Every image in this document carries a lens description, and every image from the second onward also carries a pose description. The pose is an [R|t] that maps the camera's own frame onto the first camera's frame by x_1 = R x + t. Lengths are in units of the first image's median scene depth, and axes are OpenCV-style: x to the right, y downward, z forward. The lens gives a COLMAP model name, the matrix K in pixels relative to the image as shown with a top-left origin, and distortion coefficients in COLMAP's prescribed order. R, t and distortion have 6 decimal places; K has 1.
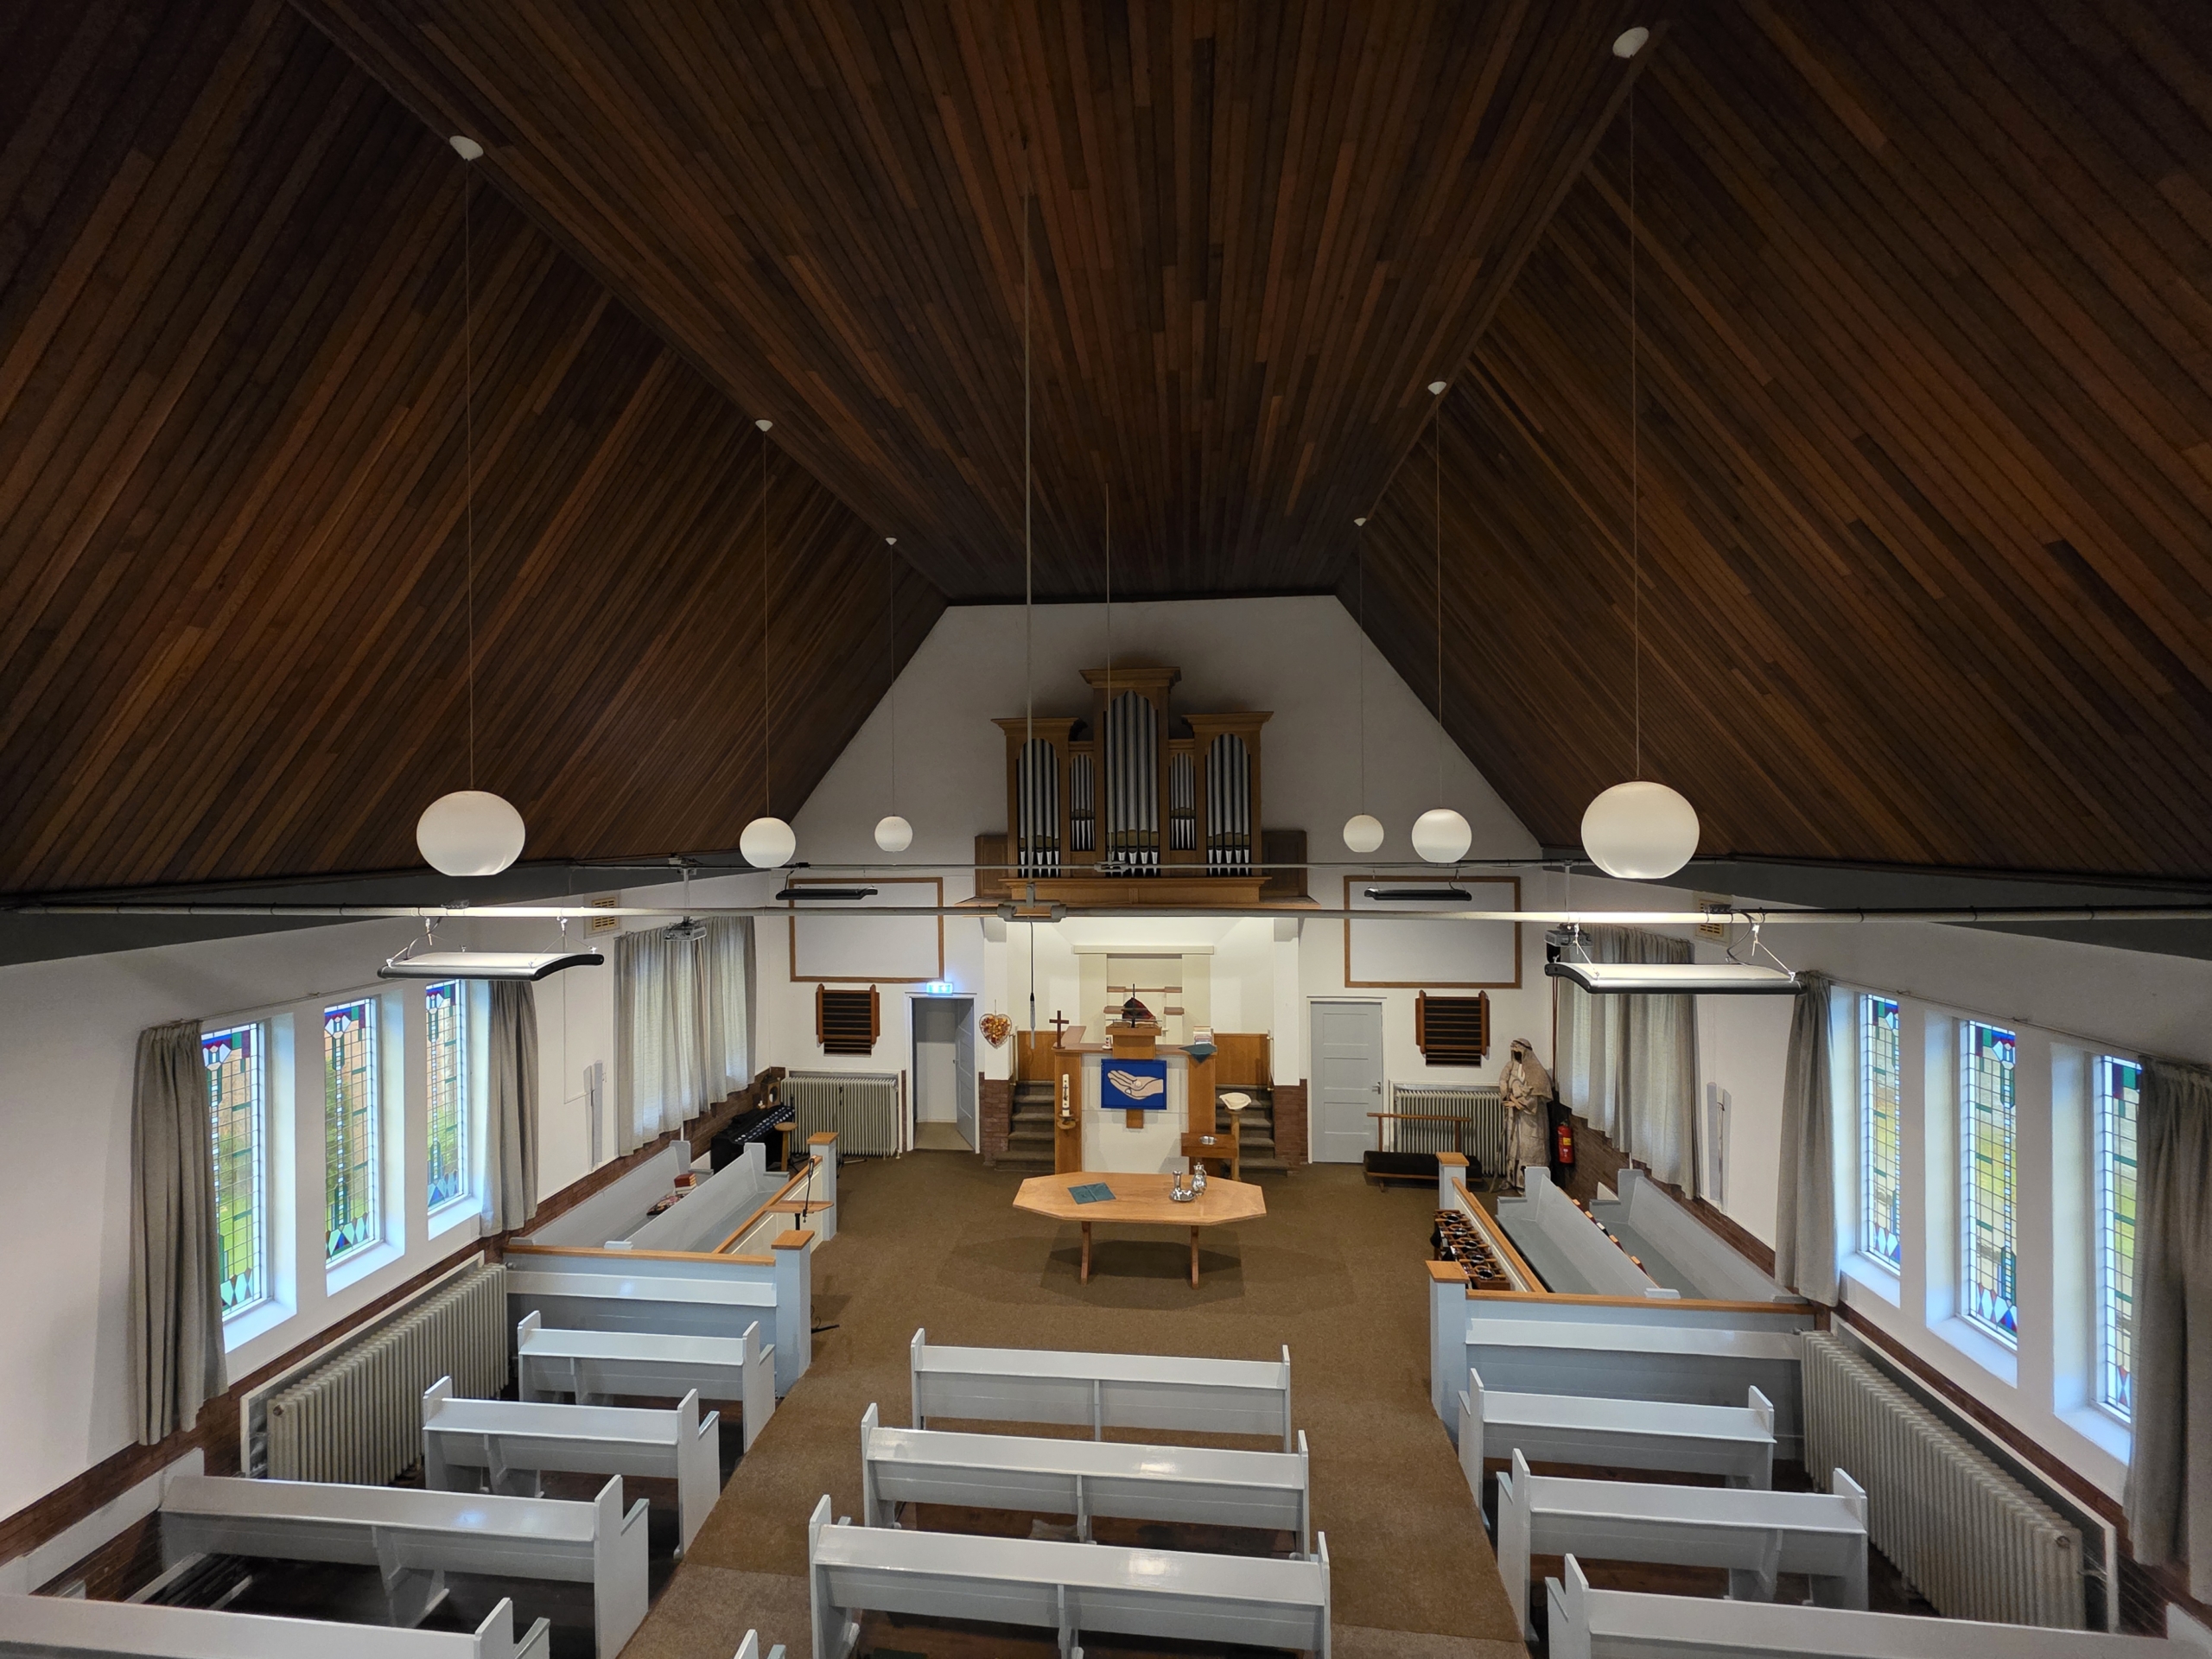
lens RADIAL K [[885.4, 0, 1106.0], [0, 885.4, 829.5], [0, 0, 1]] dist [0.001571, 0.000608]
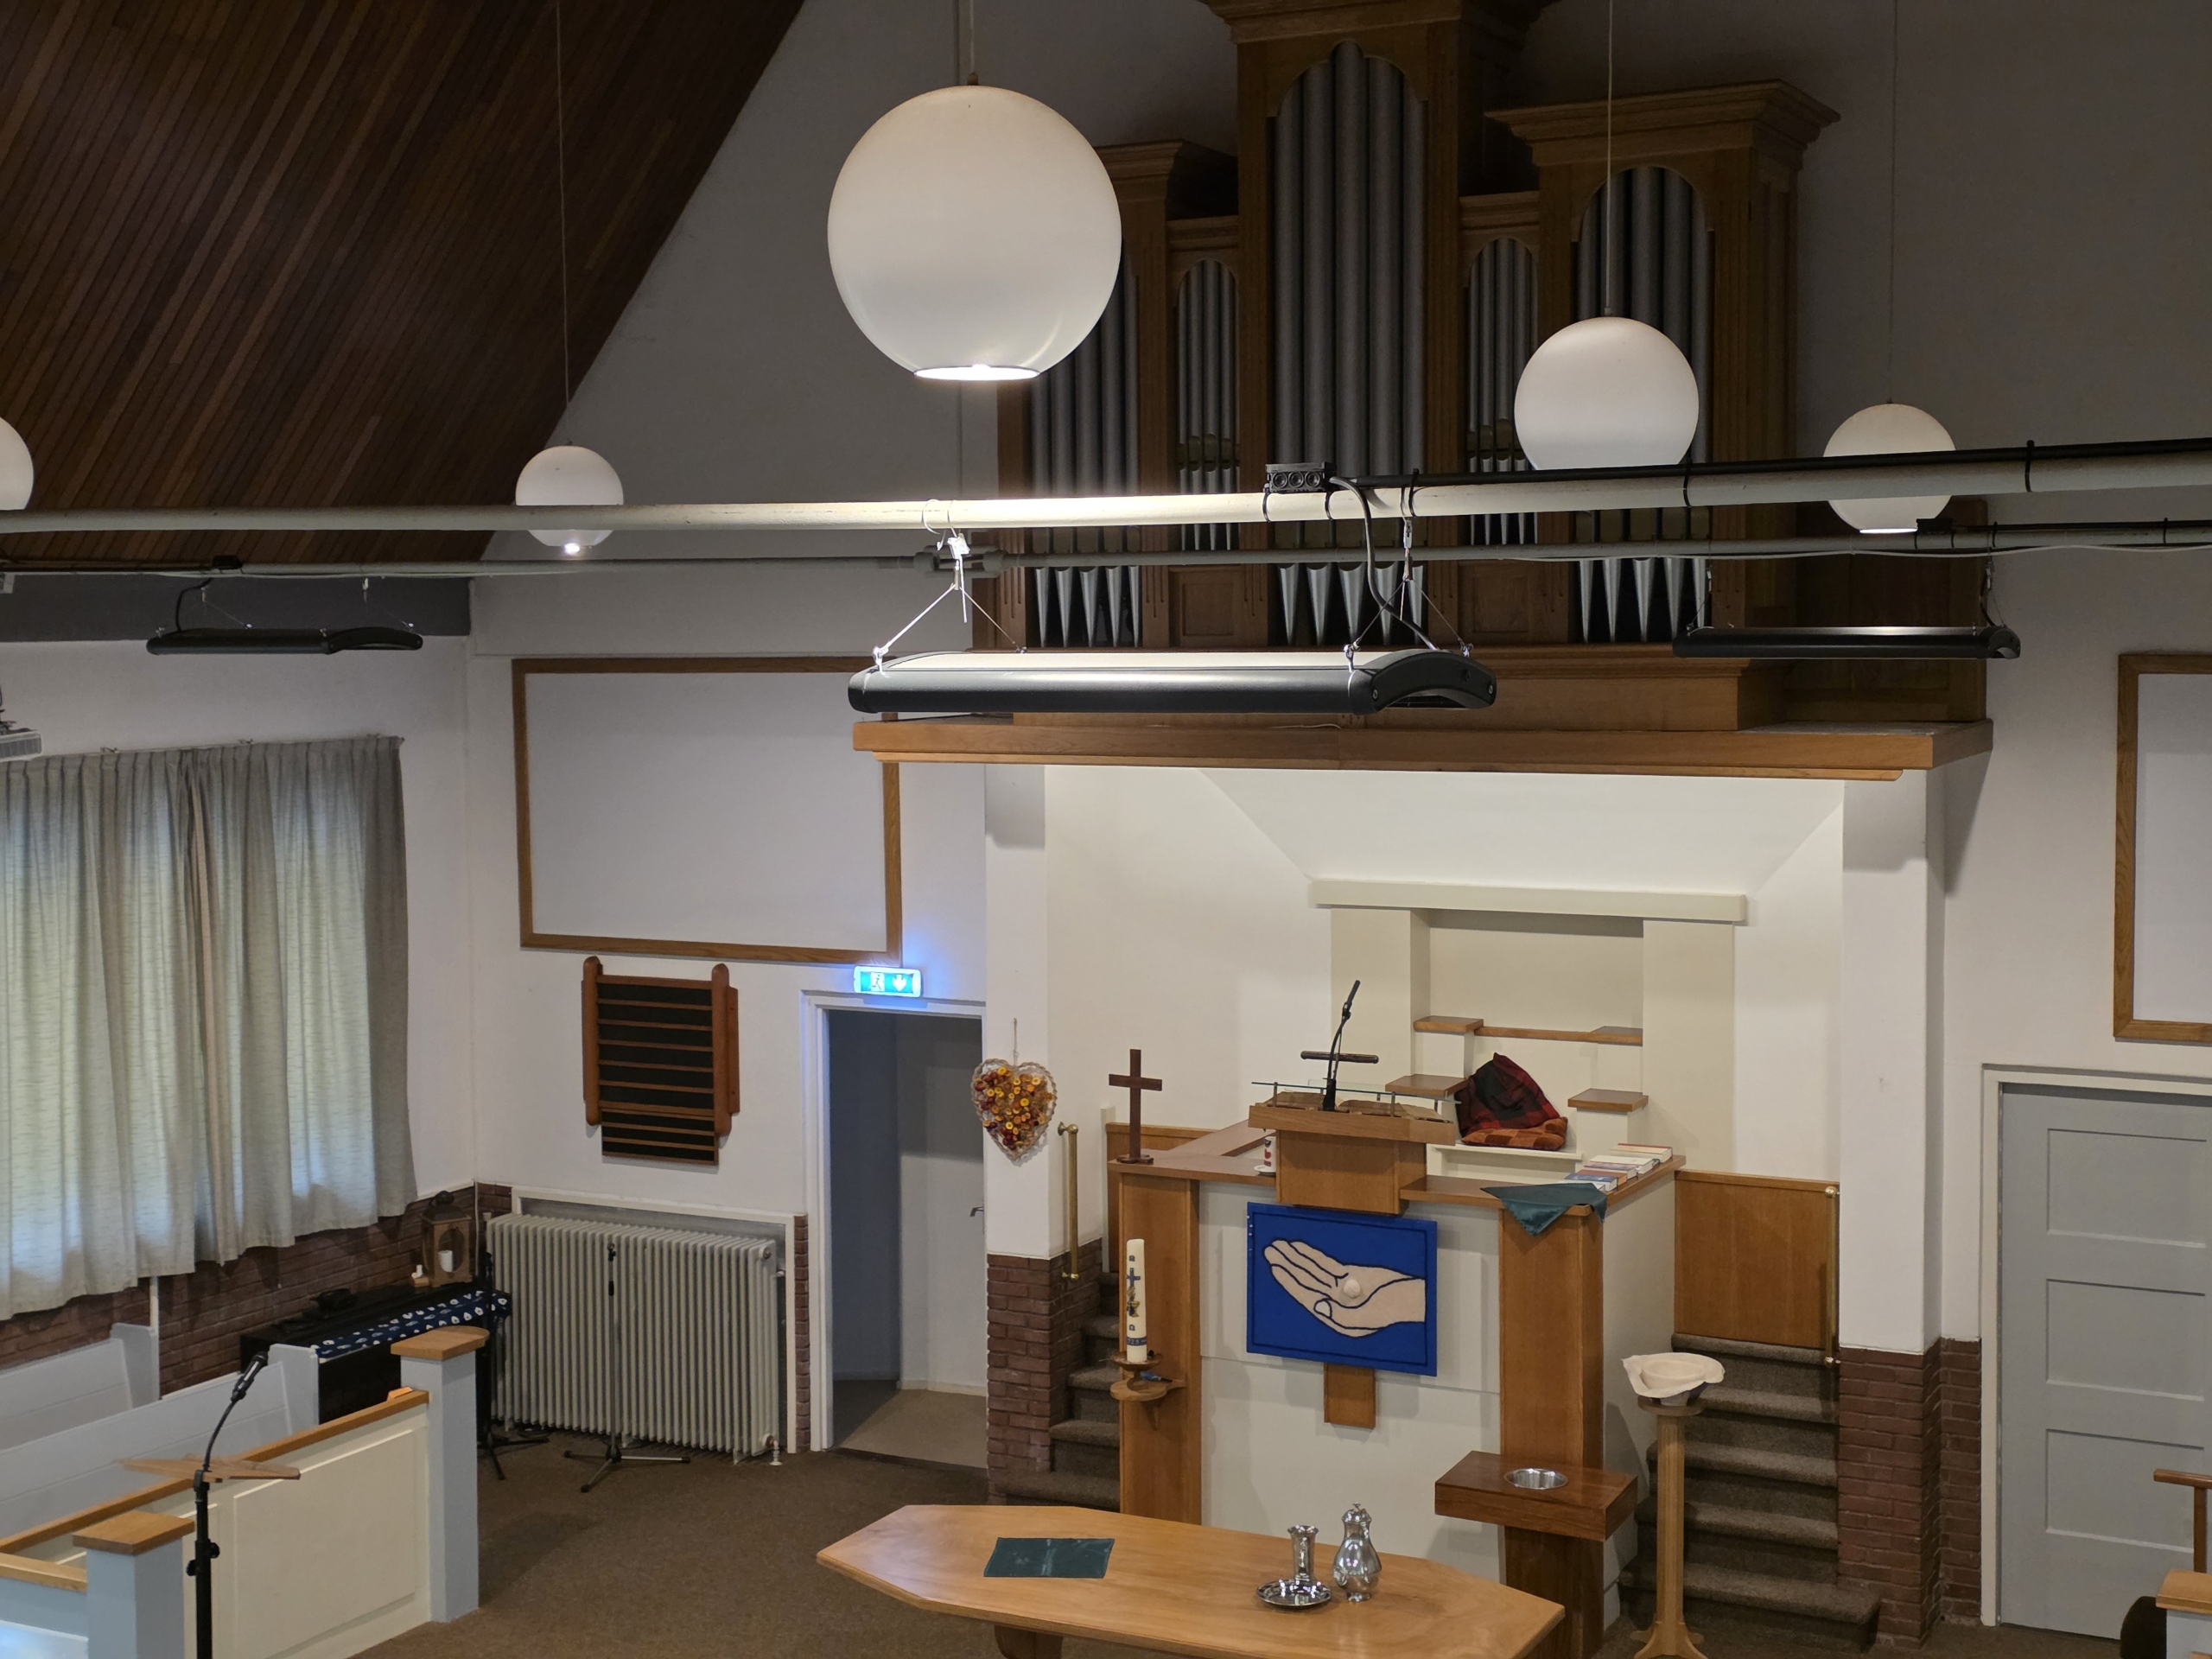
lens RADIAL K [[2936.3, 0, 1106.0], [0, 2936.3, 829.5], [0, 0, 1]] dist [0.096832, -0.024346]
pose [[0.933032, 0.029037, -0.358620, 0.316507], [-0.003981, 0.997510, 0.070407, 0.043962], [0.359771, -0.064264, 0.930825, -0.017052]]
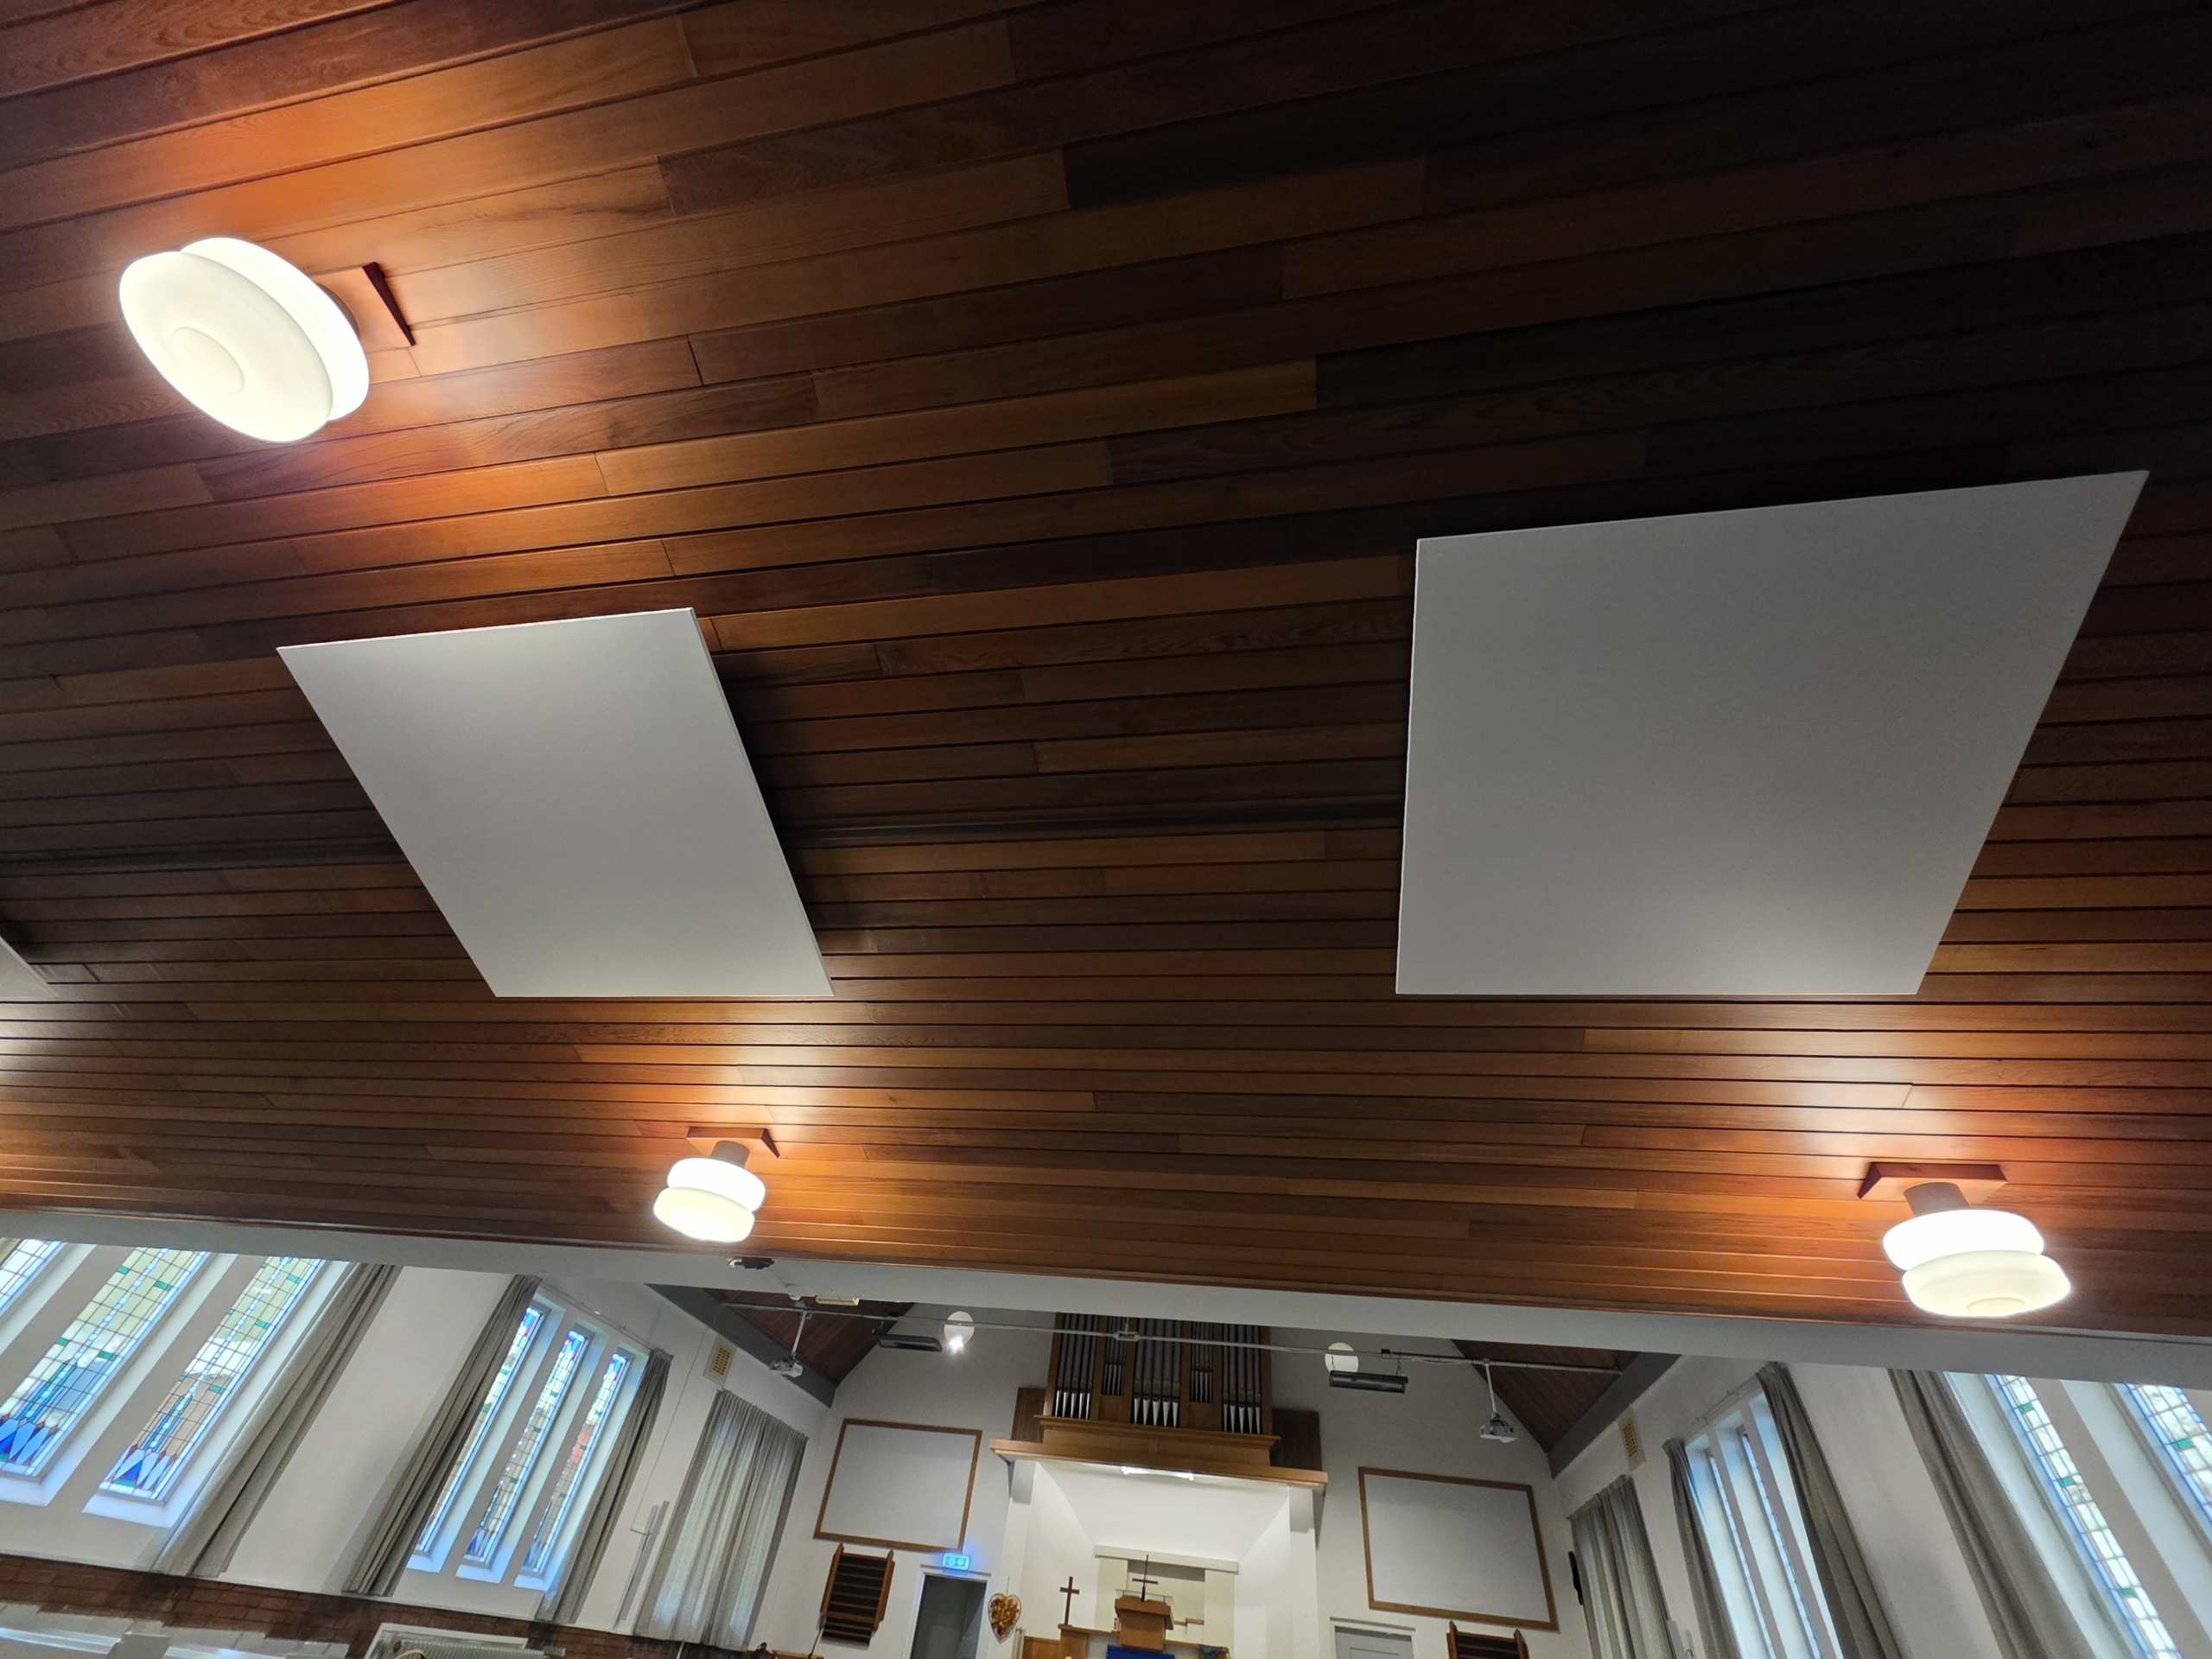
lens RADIAL K [[885.4, 0, 1106.0], [0, 885.4, 829.5], [0, 0, 1]] dist [0.001571, 0.000608]
pose [[0.991400, 0.045630, -0.122650, 0.068749], [-0.118037, 0.716472, -0.687557, 0.274540], [0.056502, 0.696121, 0.715697, -0.297109]]
